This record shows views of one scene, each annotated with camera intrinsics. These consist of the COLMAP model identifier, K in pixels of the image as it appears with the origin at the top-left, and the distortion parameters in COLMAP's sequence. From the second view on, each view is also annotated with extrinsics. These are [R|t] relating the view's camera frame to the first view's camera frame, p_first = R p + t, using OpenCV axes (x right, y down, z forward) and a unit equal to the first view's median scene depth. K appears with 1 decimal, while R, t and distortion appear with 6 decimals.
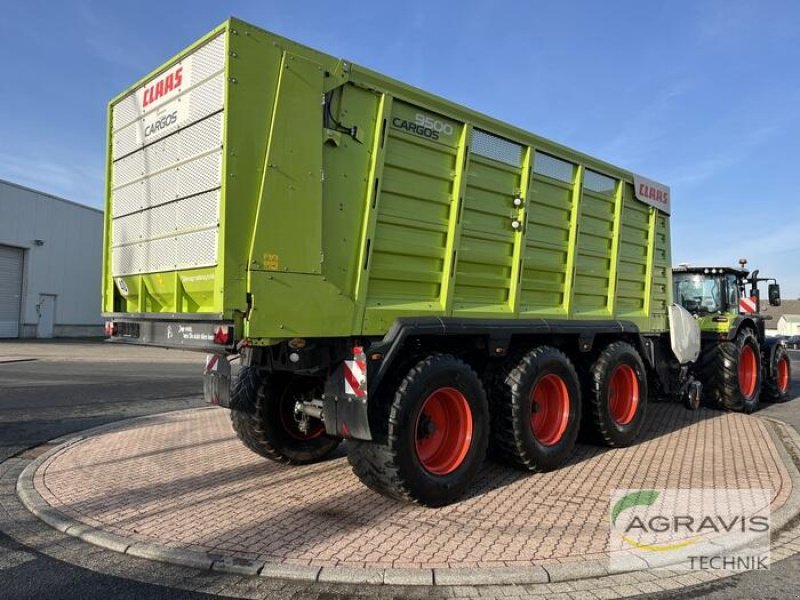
lens RADIAL K [[586.3, 0, 294.8], [0, 586.3, 299.5], [0, 0, 1]] dist [0.067533, 0.000217]
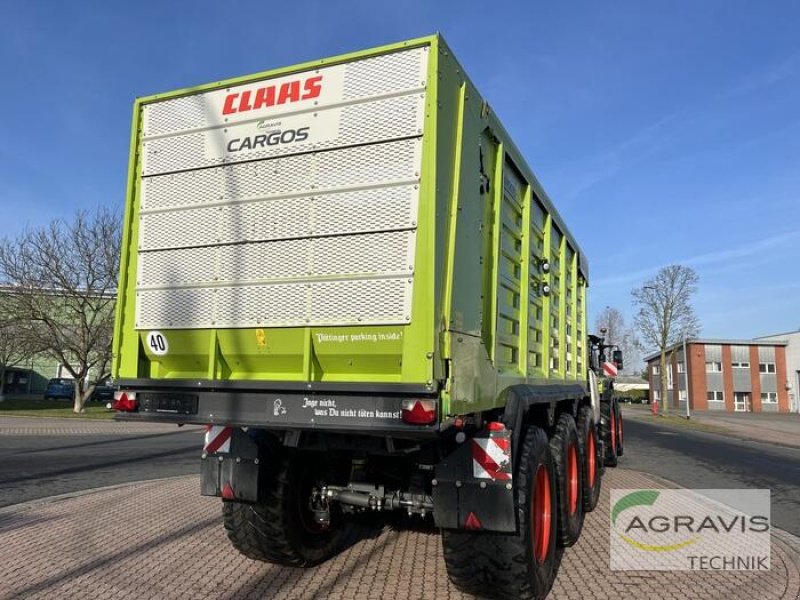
lens RADIAL K [[643.1, 0, 400.0], [0, 643.1, 300.0], [0, 0, 1]] dist [0.051910, 0.009182]
pose [[0.924410, 0.051497, 0.377907, -0.372380], [-0.018016, 0.995633, -0.091604, -0.008048], [-0.380974, 0.077871, 0.921301, 0.154504]]
